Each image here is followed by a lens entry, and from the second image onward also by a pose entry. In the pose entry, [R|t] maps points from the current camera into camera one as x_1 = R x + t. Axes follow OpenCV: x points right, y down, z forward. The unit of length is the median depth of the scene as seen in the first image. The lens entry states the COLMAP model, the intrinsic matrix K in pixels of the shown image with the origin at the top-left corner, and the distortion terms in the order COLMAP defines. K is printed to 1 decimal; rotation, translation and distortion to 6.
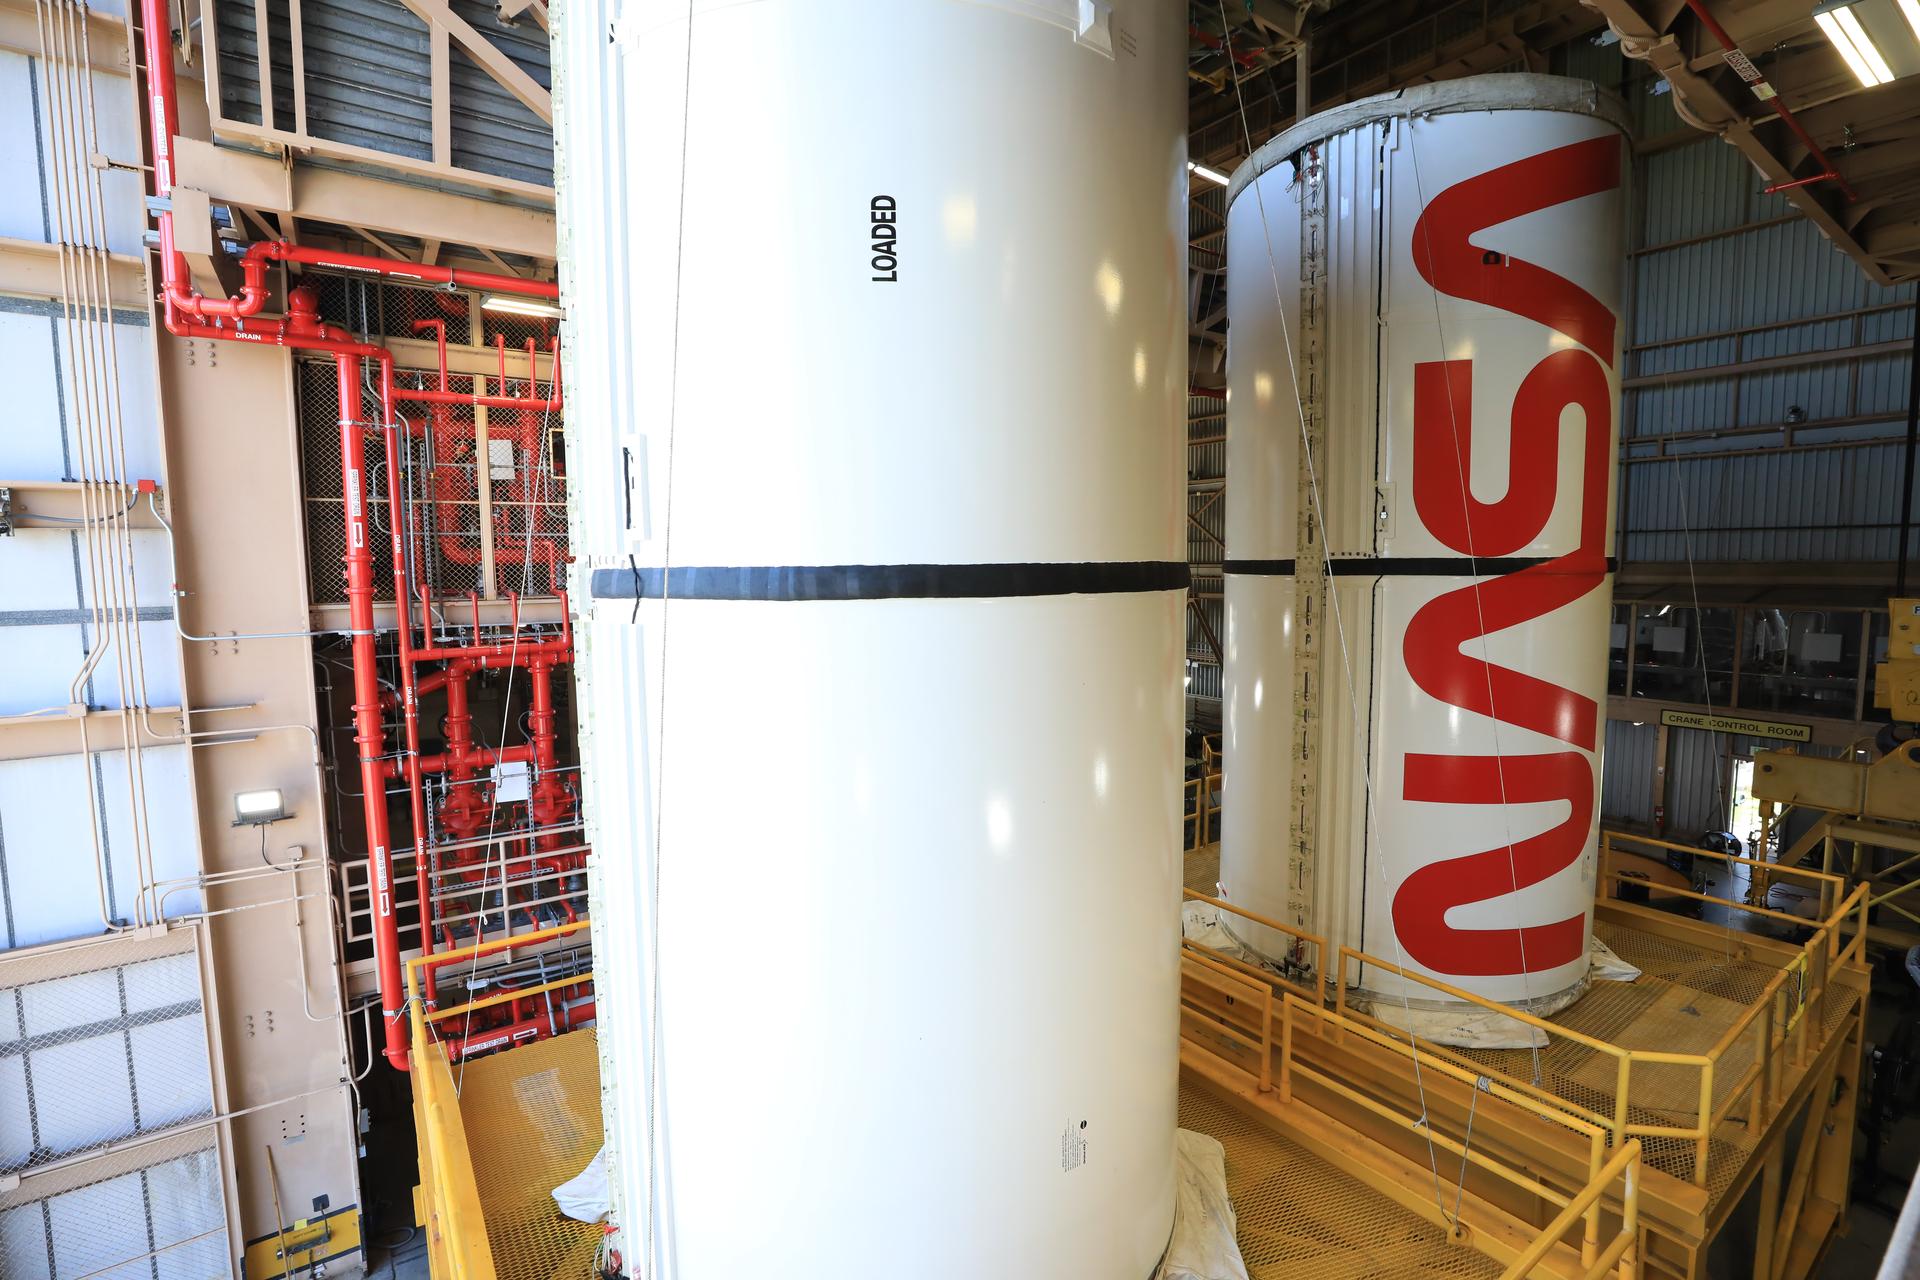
lens RADIAL K [[860.6, 0, 958.7], [0, 860.6, 628.0], [0, 0, 1]] dist [-0.046374, 0.013882]
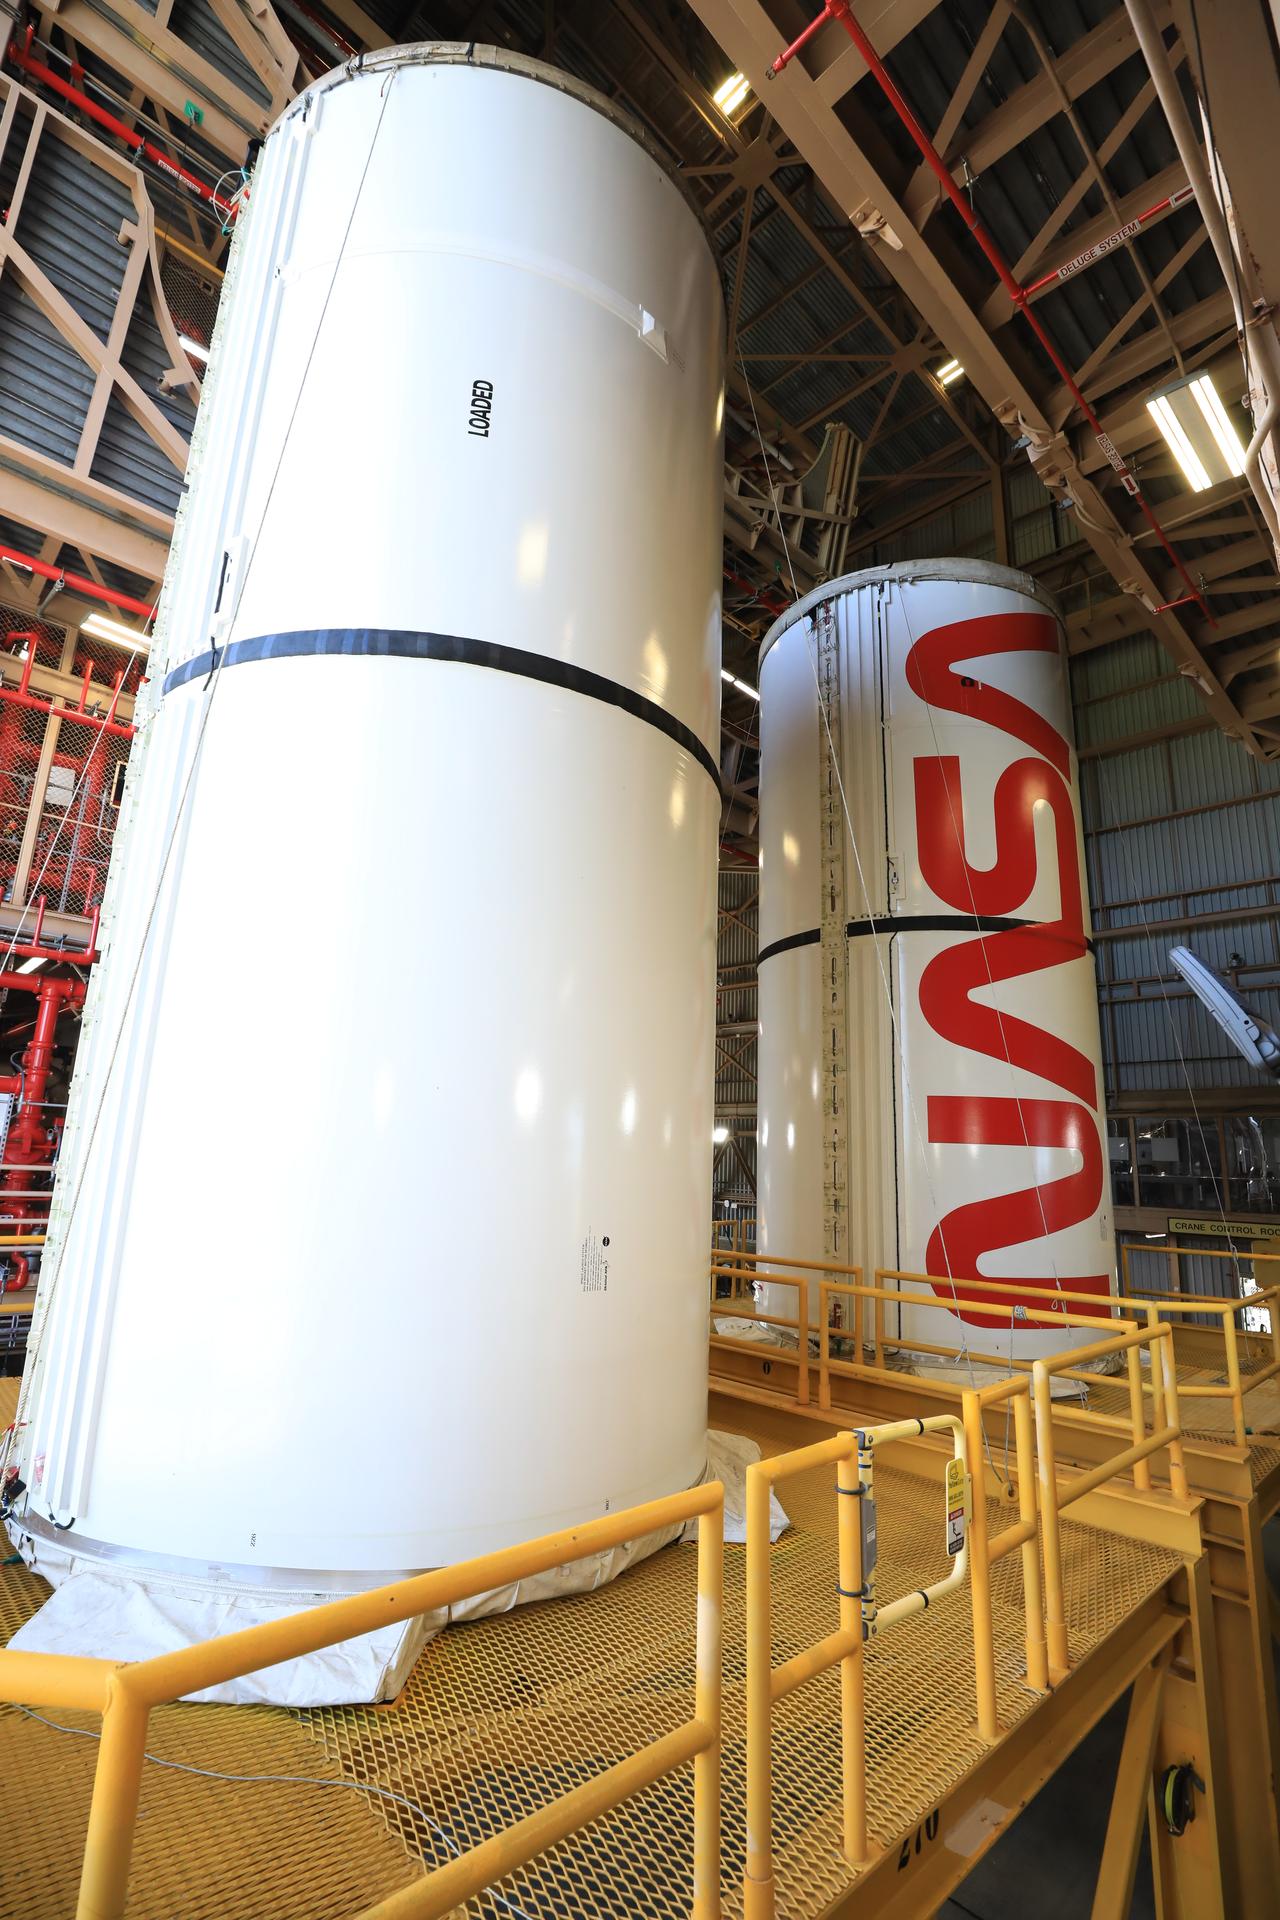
lens RADIAL K [[860.6, 0, 627.7], [0, 860.6, 963.6], [0, 0, 1]] dist [-0.046374, 0.013882]
pose [[0.988093, 0.081950, 0.130217, 0.014017], [-0.039165, 0.952435, -0.302216, 0.319903], [-0.148790, 0.293518, 0.944303, 0.020153]]
